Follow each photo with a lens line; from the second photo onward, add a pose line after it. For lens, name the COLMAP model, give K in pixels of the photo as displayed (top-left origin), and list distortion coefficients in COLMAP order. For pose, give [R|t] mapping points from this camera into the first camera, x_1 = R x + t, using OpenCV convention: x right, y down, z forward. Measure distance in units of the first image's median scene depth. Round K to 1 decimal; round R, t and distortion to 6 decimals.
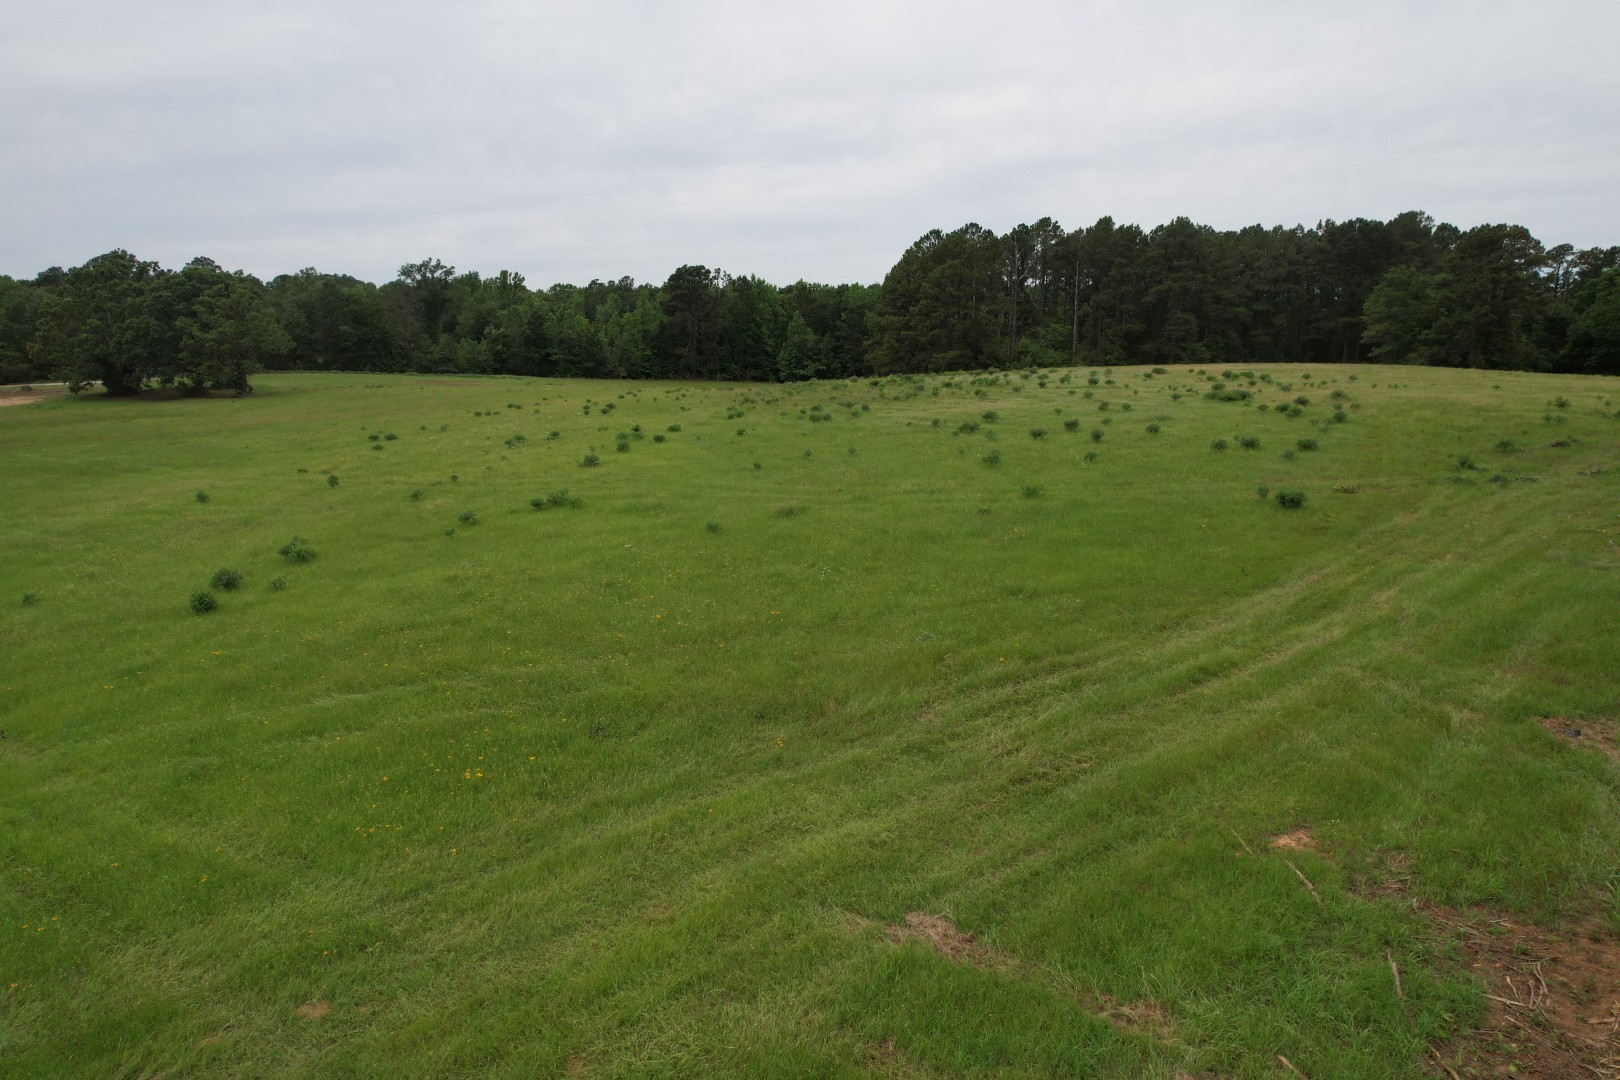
lens RADIAL K [[1042.7, 0, 805.1], [0, 1042.7, 540.8], [0, 0, 1]] dist [-0.051864, 0.047772]
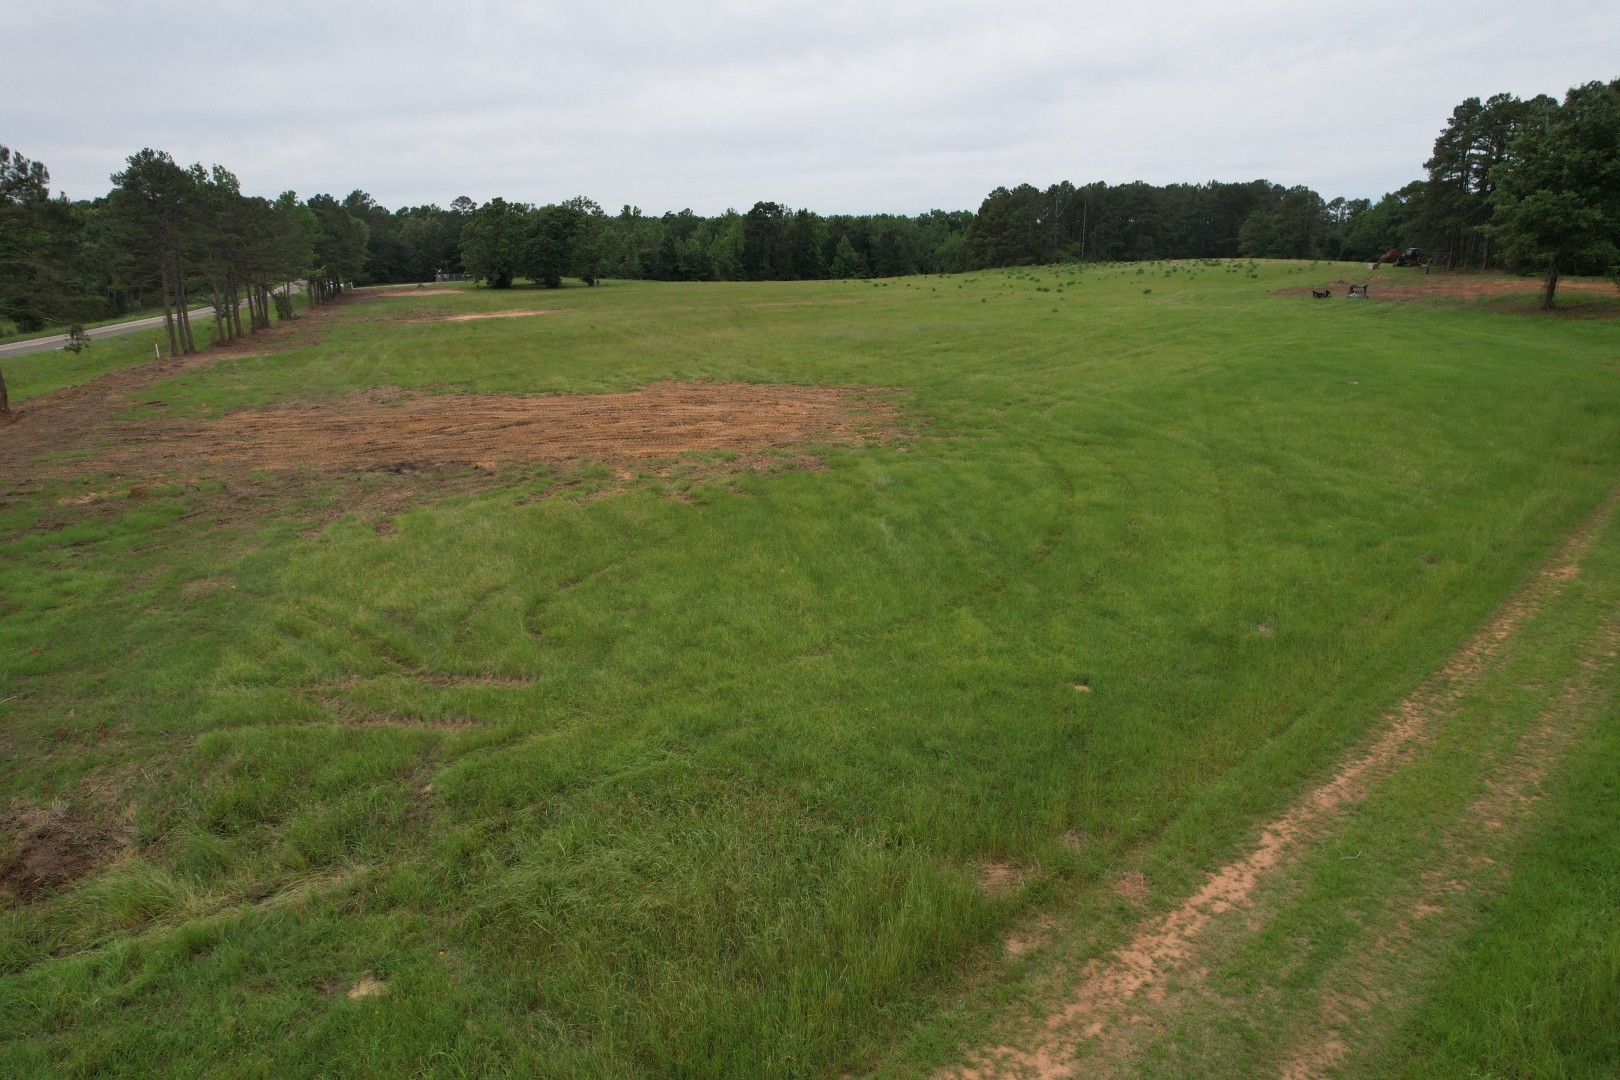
lens RADIAL K [[1042.7, 0, 802.4], [0, 1042.7, 547.5], [0, 0, 1]] dist [-0.051864, 0.047772]
pose [[0.990294, -0.039906, 0.133135, -0.455820], [0.030187, 0.996784, 0.074238, 0.159501], [-0.135670, -0.069499, 0.988314, -0.695135]]
